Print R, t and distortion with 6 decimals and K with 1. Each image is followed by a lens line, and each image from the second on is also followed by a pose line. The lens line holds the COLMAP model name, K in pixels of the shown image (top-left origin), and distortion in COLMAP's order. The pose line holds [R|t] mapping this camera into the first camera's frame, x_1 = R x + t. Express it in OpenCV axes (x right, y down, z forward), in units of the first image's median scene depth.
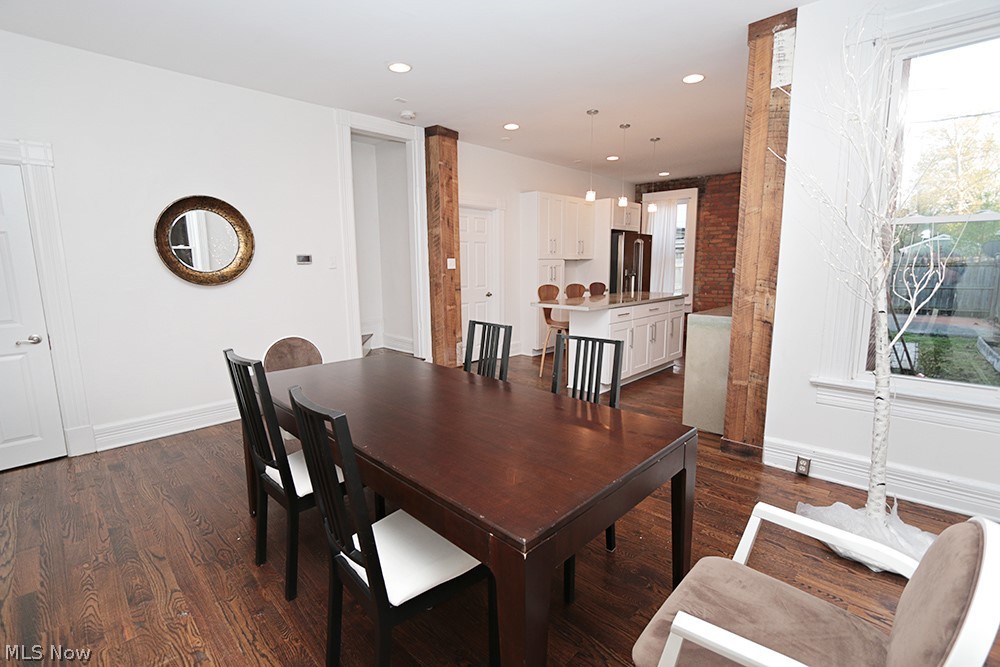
lens RADIAL K [[454.1, 0, 499.4], [0, 454.1, 334.4], [0, 0, 1]] dist [-0.021444, 0.002850]
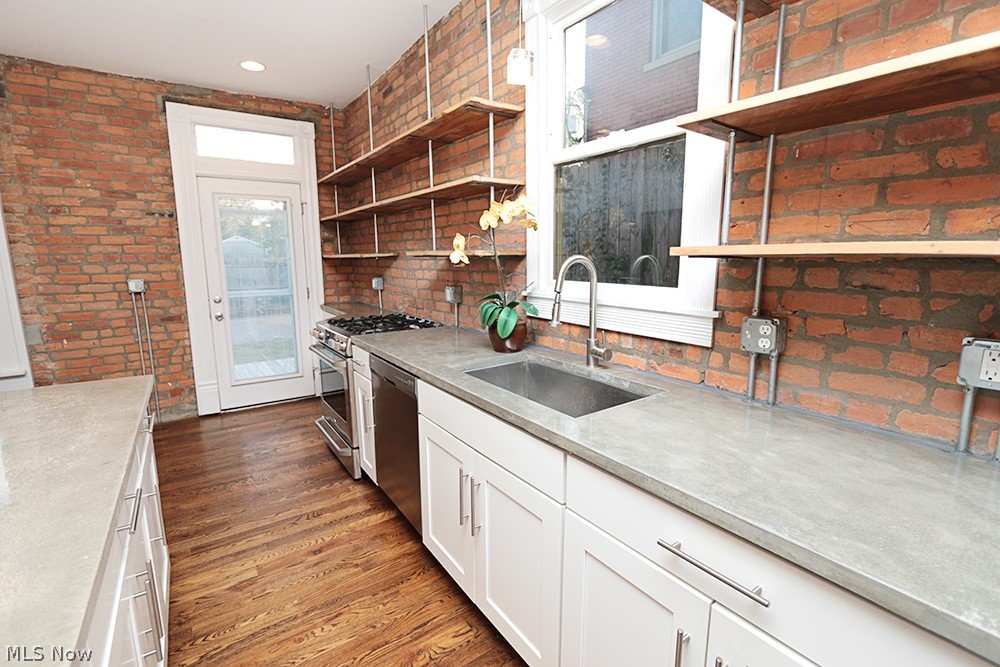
lens RADIAL K [[454.1, 0, 504.3], [0, 454.1, 331.0], [0, 0, 1]] dist [-0.021444, 0.002850]
pose [[0.182914, -0.151074, 0.971452, 0.163056], [0.157452, 0.979870, 0.122737, -0.117647], [-0.970439, 0.130506, 0.203019, 0.687427]]
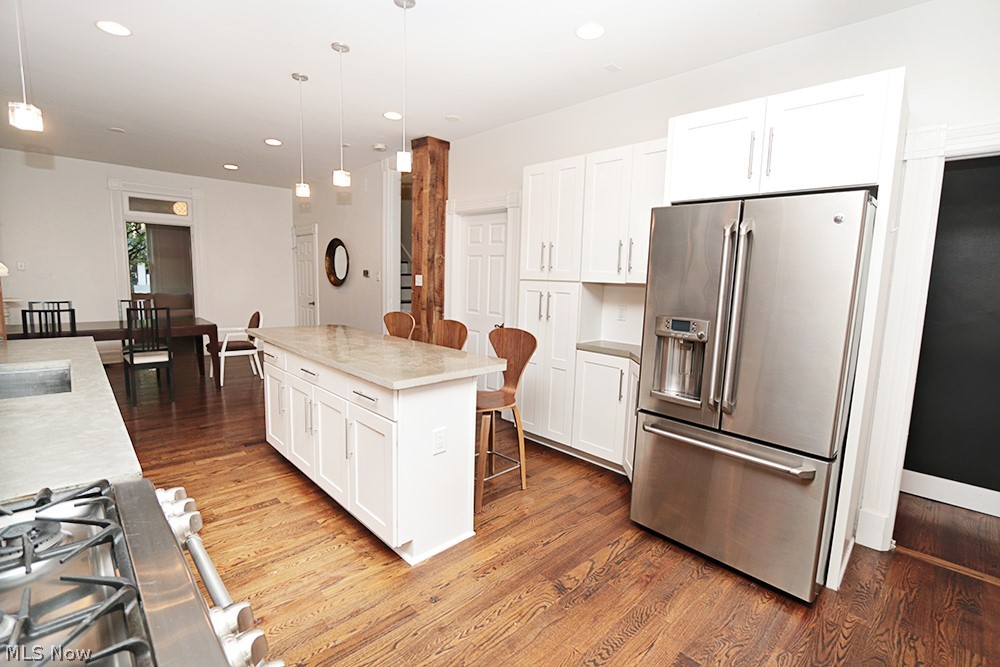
lens RADIAL K [[454.1, 0, 490.3], [0, 454.1, 332.6], [0, 0, 1]] dist [-0.021444, 0.002850]
pose [[-0.051868, 0.129077, -0.990277, 0.729850], [-0.183838, 0.973431, 0.136510, -0.182846], [0.981587, 0.189131, -0.026760, 1.056180]]
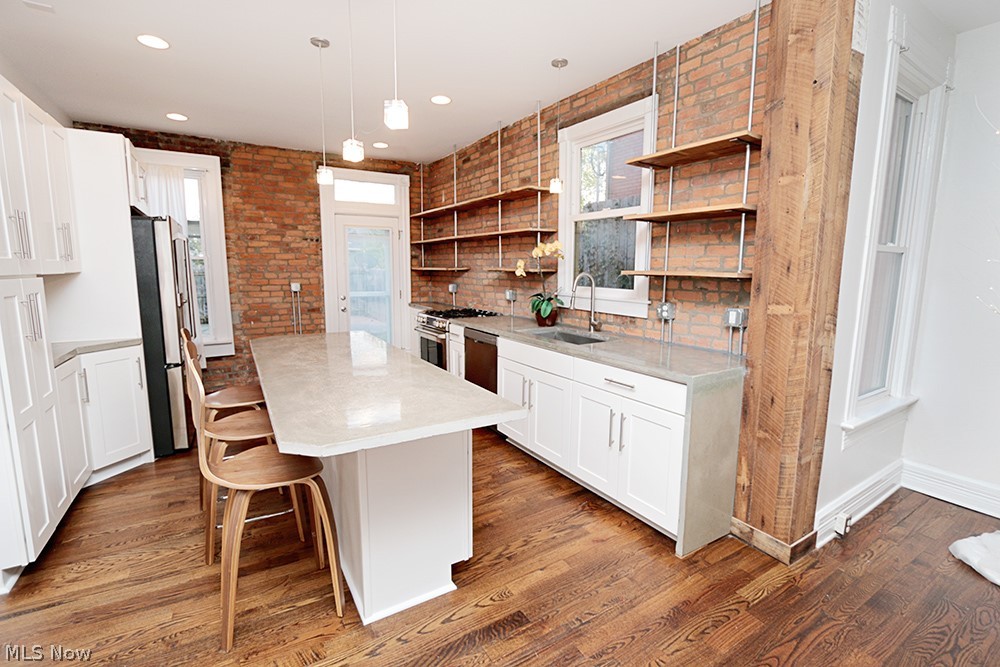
lens RADIAL K [[454.1, 0, 505.6], [0, 454.1, 331.6], [0, 0, 1]] dist [-0.021444, 0.002850]
pose [[0.244260, -0.127177, 0.961334, -0.122270], [0.144331, 0.985088, 0.093647, -0.116982], [-0.958909, 0.115876, 0.258973, 0.649736]]
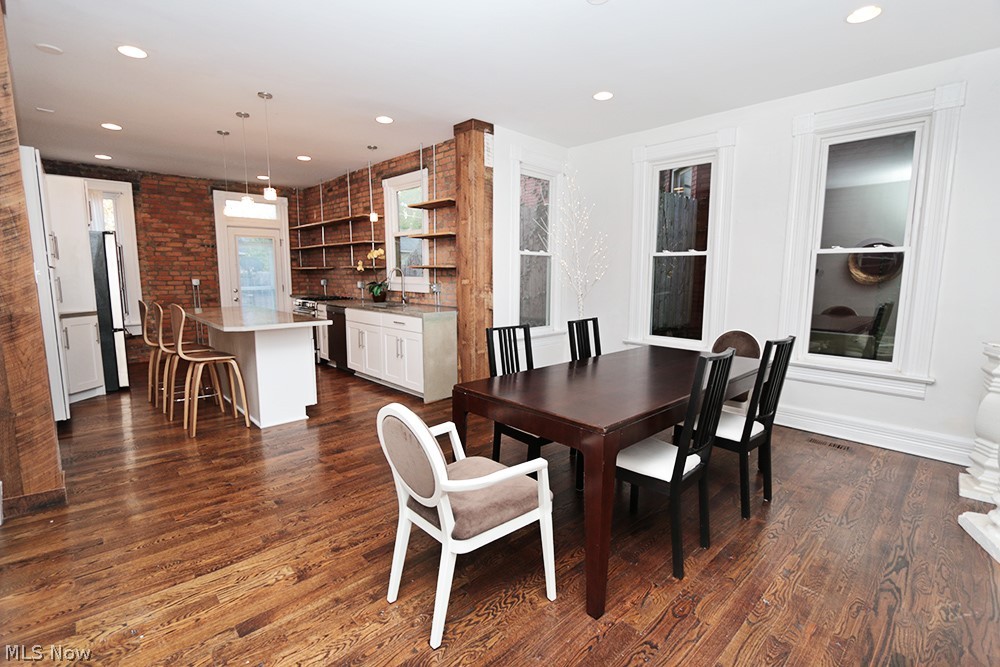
lens RADIAL K [[454.1, 0, 504.4], [0, 454.1, 332.7], [0, 0, 1]] dist [-0.021444, 0.002850]
pose [[0.033623, -0.122657, 0.991879, -0.505924], [0.153251, 0.981337, 0.116158, -0.063012], [-0.987615, 0.148101, 0.051792, 0.435160]]
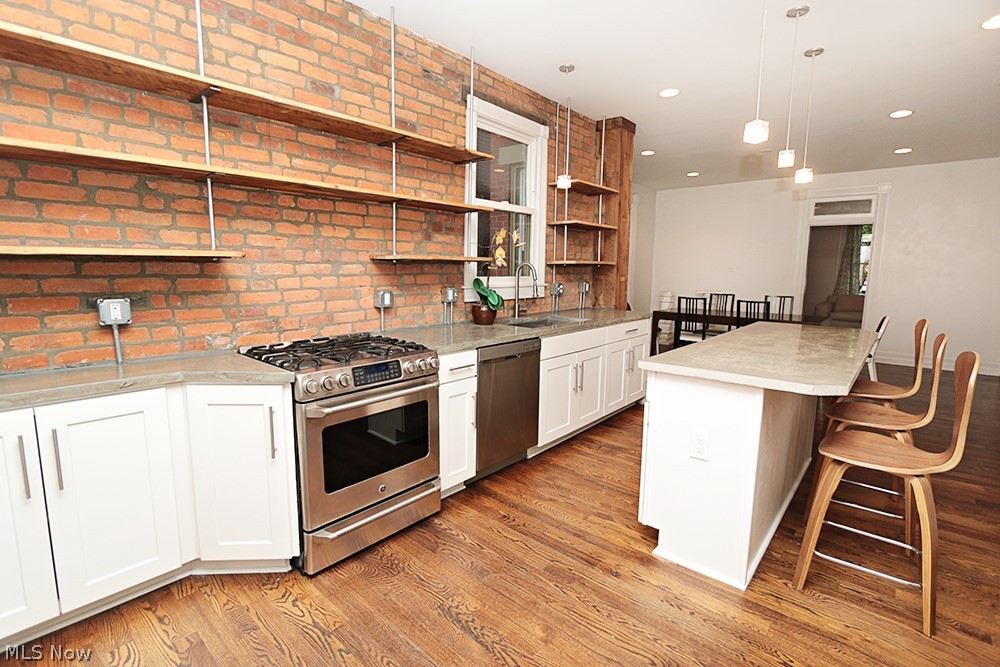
lens RADIAL K [[454.1, 0, 505.6], [0, 454.1, 331.2], [0, 0, 1]] dist [-0.021444, 0.002850]
pose [[-0.998698, 0.006286, -0.050625, 0.530855], [-0.009108, 0.954460, 0.298200, -0.216894], [0.050194, 0.298273, -0.953160, 1.310070]]
